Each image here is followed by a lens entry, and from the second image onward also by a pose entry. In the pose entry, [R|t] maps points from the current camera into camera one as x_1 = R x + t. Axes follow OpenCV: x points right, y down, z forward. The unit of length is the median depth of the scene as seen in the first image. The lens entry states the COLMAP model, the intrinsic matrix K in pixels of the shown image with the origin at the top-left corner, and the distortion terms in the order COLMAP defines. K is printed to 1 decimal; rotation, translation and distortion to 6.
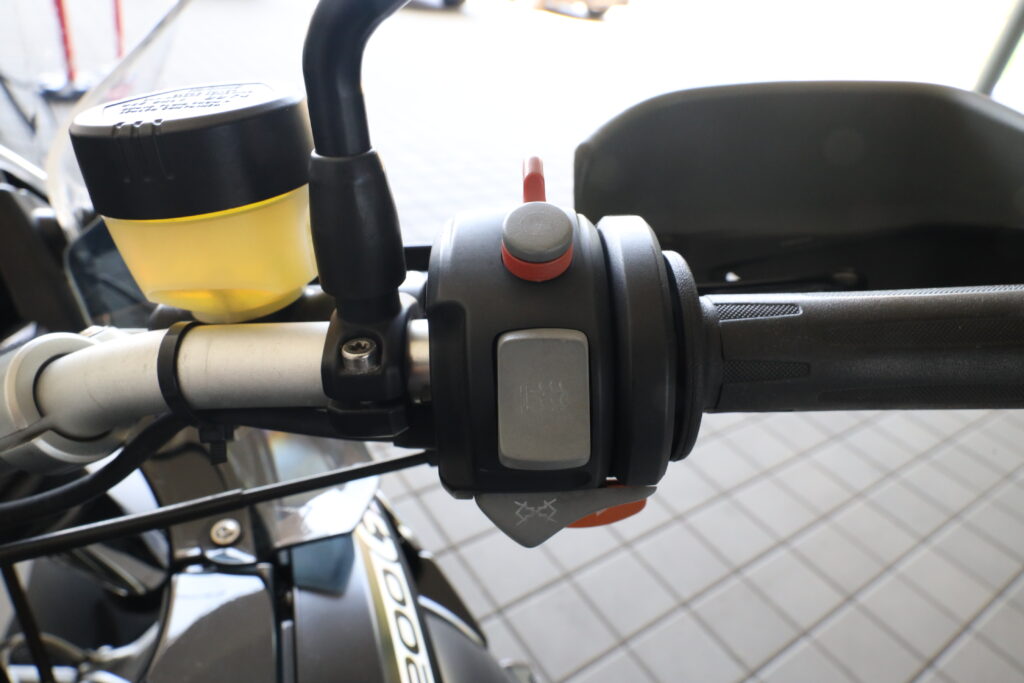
lens RADIAL K [[704.5, 0, 512.0], [0, 704.5, 341.5], [0, 0, 1]] dist [0.000668, -0.000003]
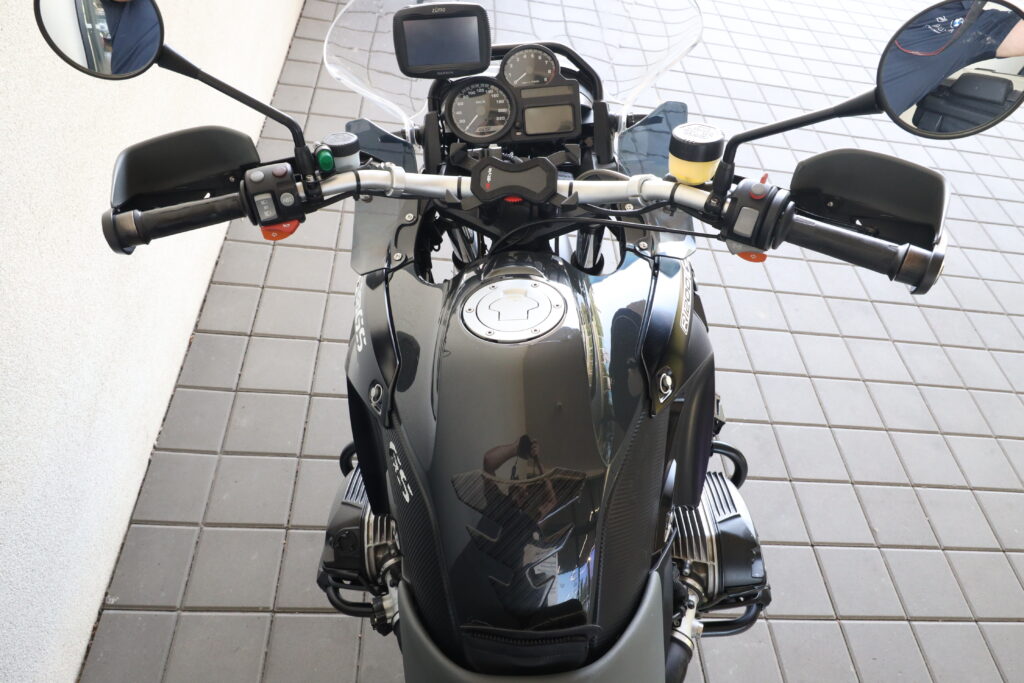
lens RADIAL K [[704.5, 0, 512.0], [0, 704.5, 341.5], [0, 0, 1]] dist [0.000668, -0.000003]
pose [[0.861439, 0.386732, -0.329182, 0.482670], [-0.314919, 0.915279, 0.251179, 0.104657], [0.398432, -0.112710, 0.910246, -3.577522]]
